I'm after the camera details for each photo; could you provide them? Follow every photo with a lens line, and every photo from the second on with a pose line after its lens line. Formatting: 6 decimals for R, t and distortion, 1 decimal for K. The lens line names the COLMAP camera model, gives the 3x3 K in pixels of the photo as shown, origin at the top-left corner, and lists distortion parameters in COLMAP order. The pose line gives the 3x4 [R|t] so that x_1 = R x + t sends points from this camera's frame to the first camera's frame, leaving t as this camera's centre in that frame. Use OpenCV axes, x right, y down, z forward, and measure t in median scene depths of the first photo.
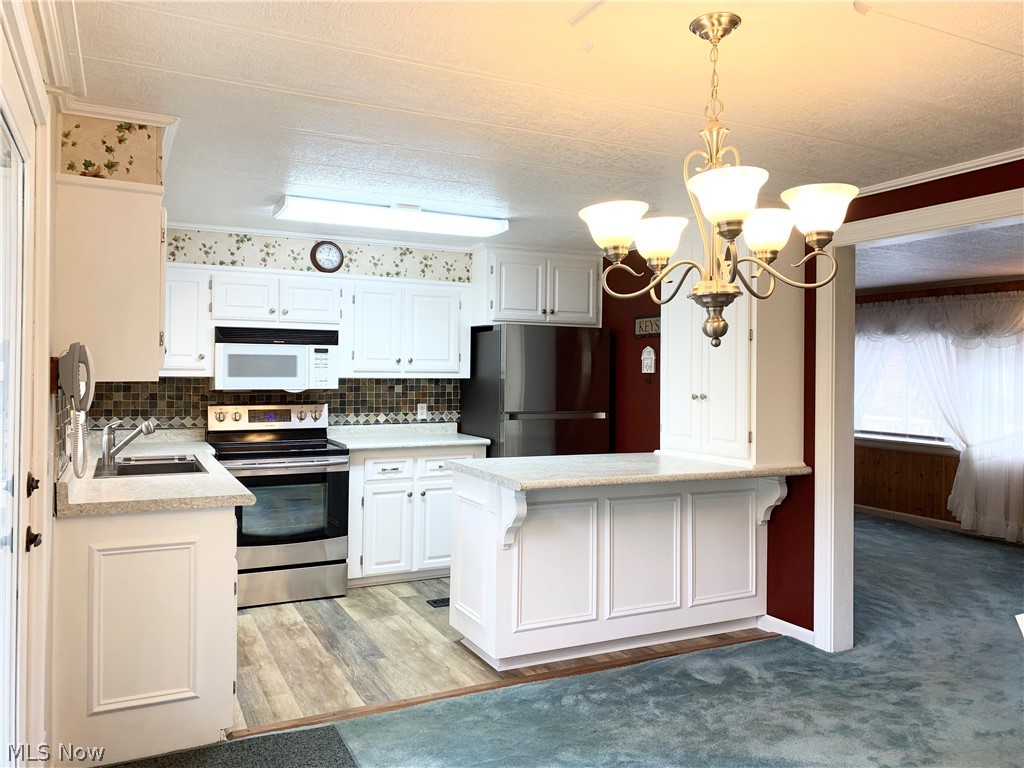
lens RADIAL K [[779.6, 0, 519.8], [0, 779.6, 373.3], [0, 0, 1]] dist [0.042357, -0.049502]
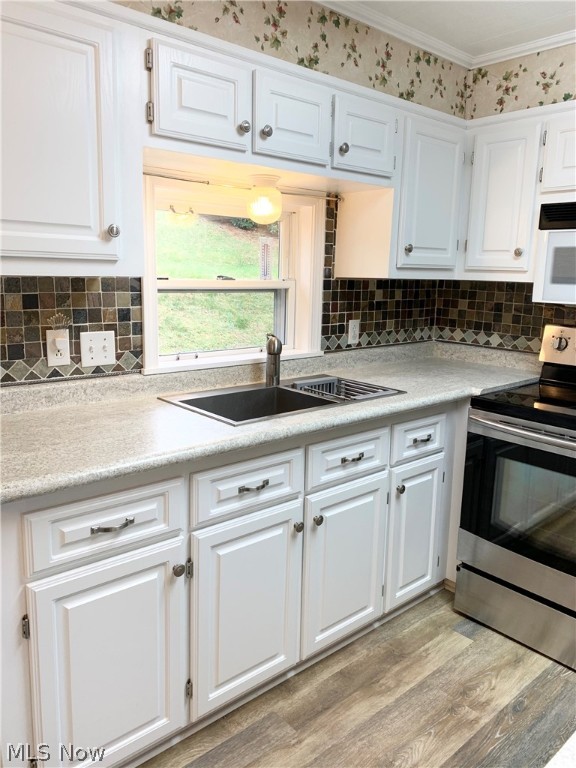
lens RADIAL K [[584.7, 0, 292.5], [0, 584.7, 382.2], [0, 0, 1]] dist [0.042357, -0.049502]
pose [[0.254124, 0.179917, -0.950290, 0.049275], [-0.021955, 0.983365, 0.180308, 0.001938], [0.966922, -0.024957, 0.253846, 0.651300]]
